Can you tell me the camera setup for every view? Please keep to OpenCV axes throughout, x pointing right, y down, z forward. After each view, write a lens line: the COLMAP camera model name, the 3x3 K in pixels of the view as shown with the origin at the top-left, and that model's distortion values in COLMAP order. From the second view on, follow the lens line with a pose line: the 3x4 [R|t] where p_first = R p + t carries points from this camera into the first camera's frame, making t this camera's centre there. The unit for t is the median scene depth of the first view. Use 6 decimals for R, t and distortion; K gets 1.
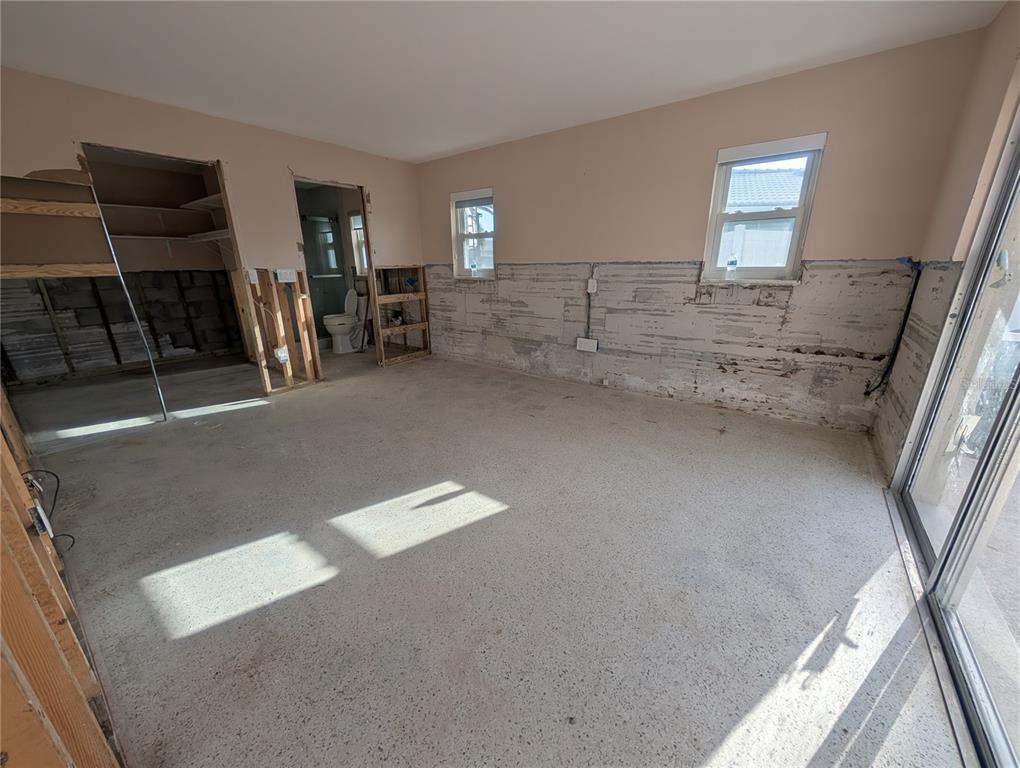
lens RADIAL K [[384.0, 0, 505.0], [0, 384.0, 381.9], [0, 0, 1]] dist [0.001750, 0.000100]
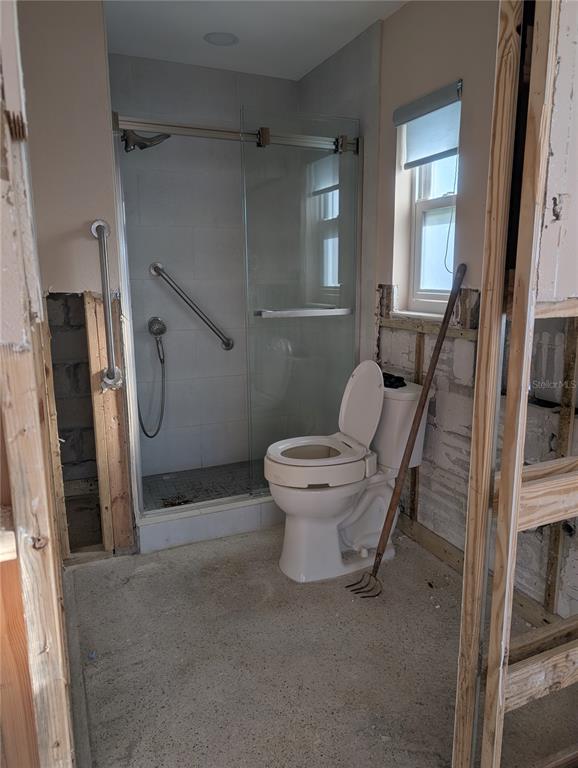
lens RADIAL K [[539.2, 0, 292.6], [0, 539.2, 383.3], [0, 0, 1]] dist [-0.008187, -0.001432]
pose [[0.871165, 0.105314, -0.479563, -0.269353], [-0.155800, 0.985541, -0.066595, -0.201106], [0.465615, 0.132731, 0.874977, 0.661068]]
